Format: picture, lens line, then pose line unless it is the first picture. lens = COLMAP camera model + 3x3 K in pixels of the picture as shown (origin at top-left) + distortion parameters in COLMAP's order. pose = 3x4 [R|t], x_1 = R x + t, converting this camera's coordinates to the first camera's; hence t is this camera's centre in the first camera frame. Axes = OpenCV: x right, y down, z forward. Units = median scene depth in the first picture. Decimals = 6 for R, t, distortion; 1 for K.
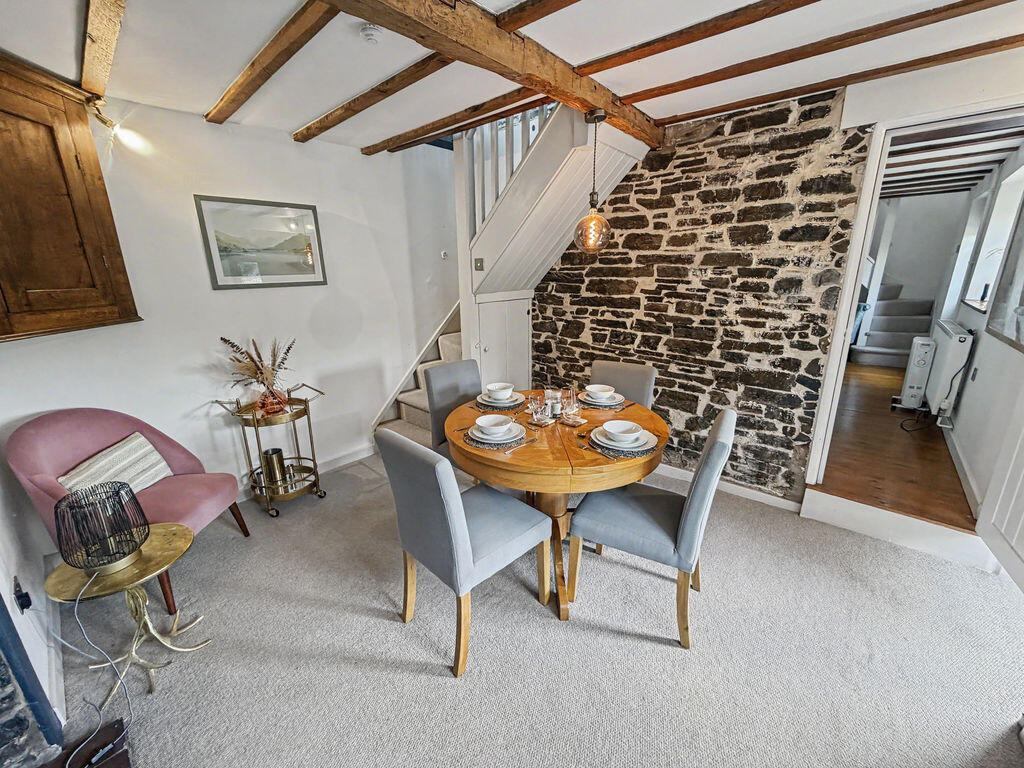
lens RADIAL K [[408.2, 0, 512.0], [0, 408.2, 384.0], [0, 0, 1]] dist [0.000404, -0.000518]
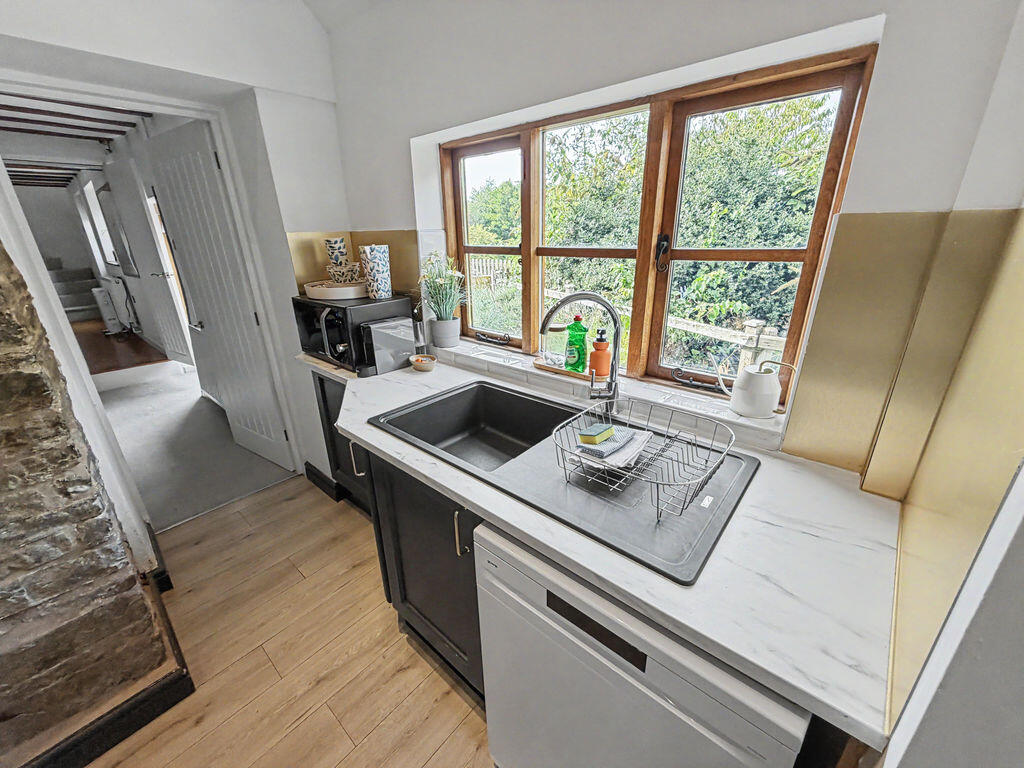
lens RADIAL K [[408.2, 0, 512.0], [0, 408.2, 384.0], [0, 0, 1]] dist [0.000404, -0.000518]
pose [[-0.003178, -0.338594, 0.940927, -0.547215], [0.289339, 0.900373, 0.324978, 0.159638], [-0.957222, 0.273279, 0.095107, -0.525481]]
